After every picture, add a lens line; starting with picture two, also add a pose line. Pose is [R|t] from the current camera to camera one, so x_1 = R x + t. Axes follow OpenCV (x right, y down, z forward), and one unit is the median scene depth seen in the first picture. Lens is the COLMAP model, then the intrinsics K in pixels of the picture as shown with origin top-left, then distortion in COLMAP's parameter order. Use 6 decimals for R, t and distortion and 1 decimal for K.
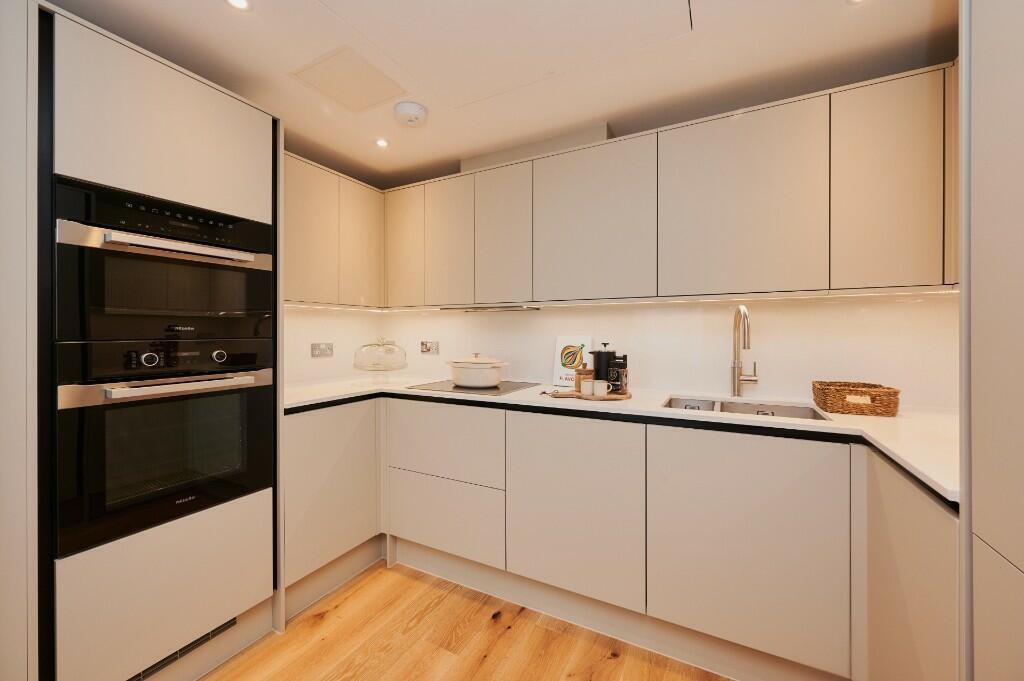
lens RADIAL K [[420.7, 0, 507.7], [0, 420.7, 329.3], [0, 0, 1]] dist [-0.001782, -0.000324]
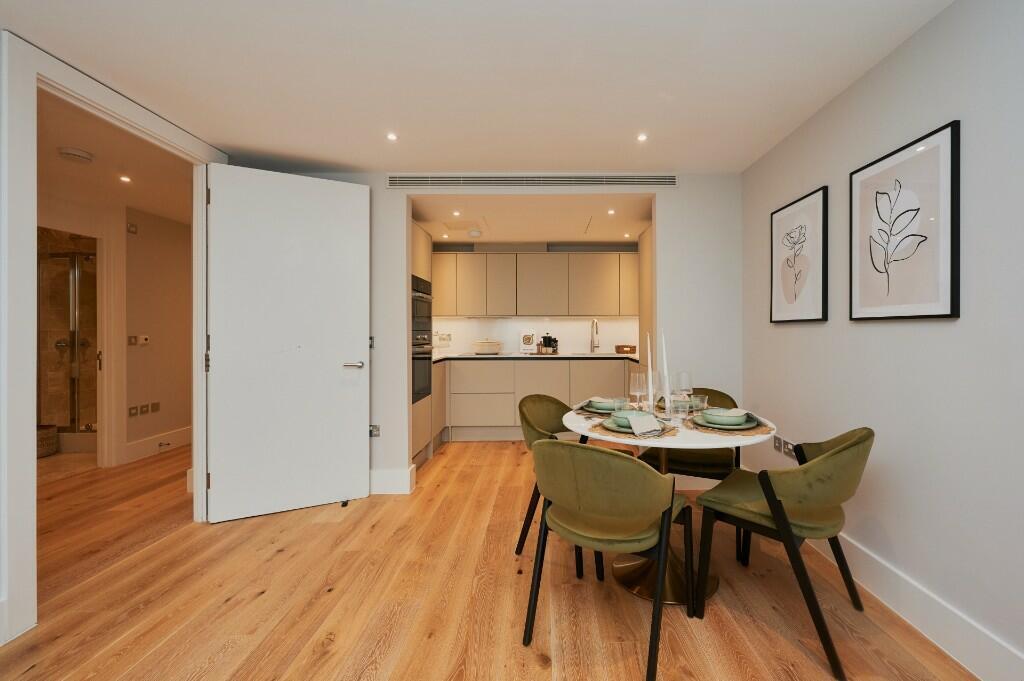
lens RADIAL K [[420.7, 0, 507.7], [0, 420.7, 329.3], [0, 0, 1]] dist [-0.001782, -0.000324]
pose [[0.899270, 0.004199, 0.437374, -1.160269], [-0.000509, 0.999963, -0.008552, 0.034375], [-0.437394, 0.007468, 0.899239, -1.240994]]
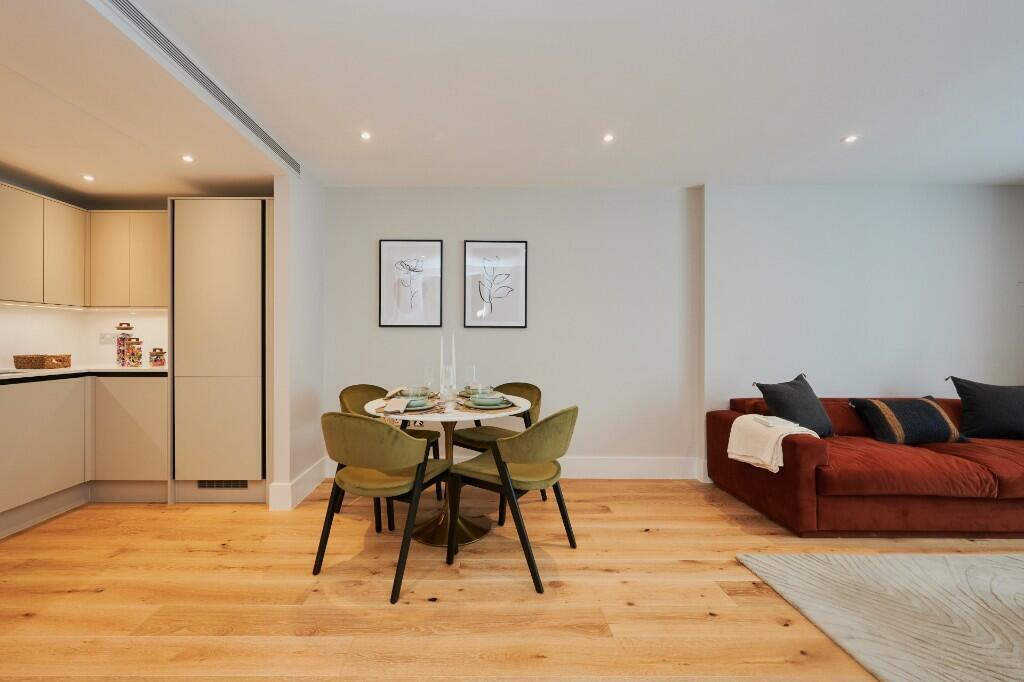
lens RADIAL K [[430.8, 0, 512.0], [0, 430.8, 341.0], [0, 0, 1]] dist [-0.001131, -0.000127]
pose [[-0.524127, 0.002533, 0.851636, -1.626734], [-0.000200, 0.999995, -0.003098, 0.069213], [-0.851640, -0.001794, -0.524124, 0.221178]]
